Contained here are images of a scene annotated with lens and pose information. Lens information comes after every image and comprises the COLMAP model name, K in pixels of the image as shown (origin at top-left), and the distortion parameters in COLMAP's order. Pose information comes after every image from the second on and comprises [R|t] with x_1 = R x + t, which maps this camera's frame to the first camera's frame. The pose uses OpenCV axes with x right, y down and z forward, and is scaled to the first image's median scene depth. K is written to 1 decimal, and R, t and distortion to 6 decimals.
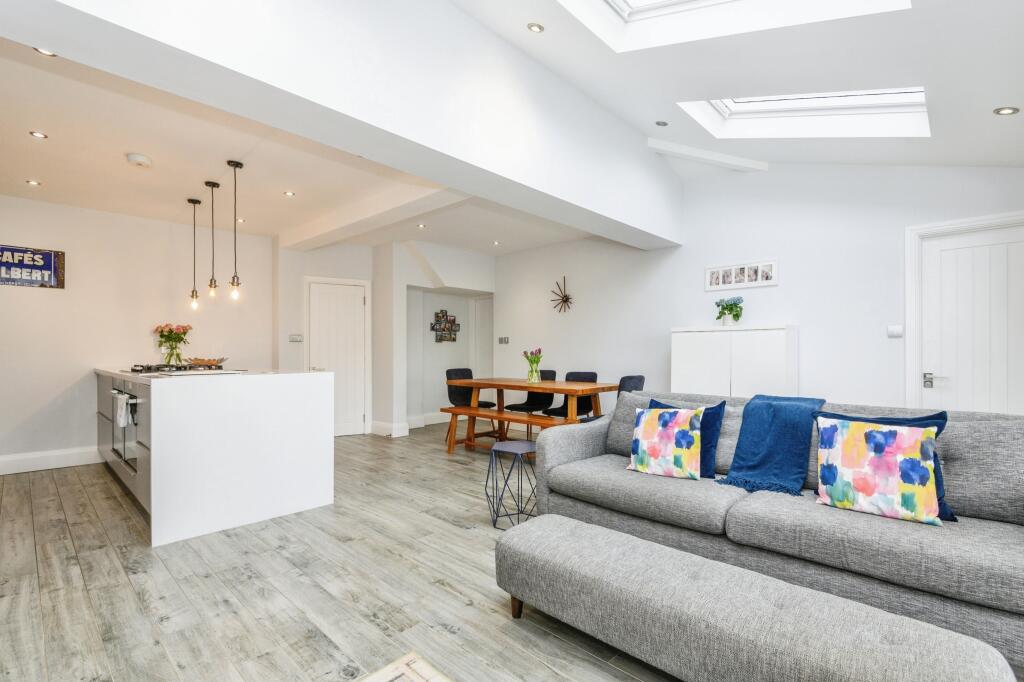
lens RADIAL K [[465.3, 0, 511.5], [0, 465.3, 352.1], [0, 0, 1]] dist [-0.020958, -0.000307]
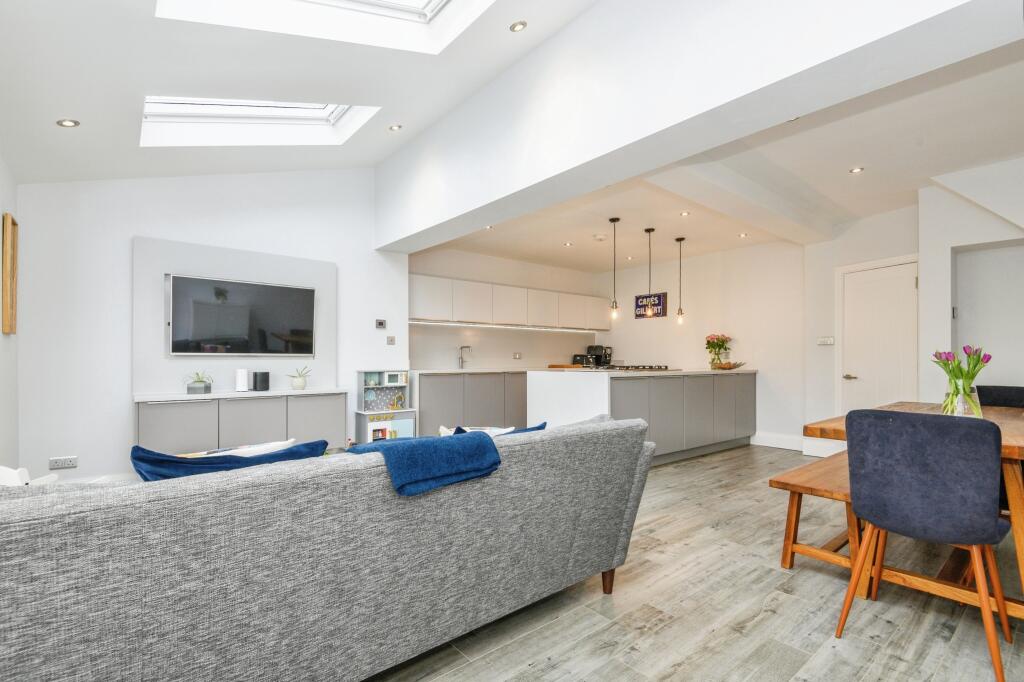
lens RADIAL K [[471.2, 0, 511.6], [0, 471.2, 359.5], [0, 0, 1]] dist [0.001088, 0.000244]
pose [[-0.125977, 0.000028, -0.992033, 0.664529], [0.002283, 0.999997, -0.000262, 0.005673], [0.992030, -0.002298, -0.125977, 0.697471]]
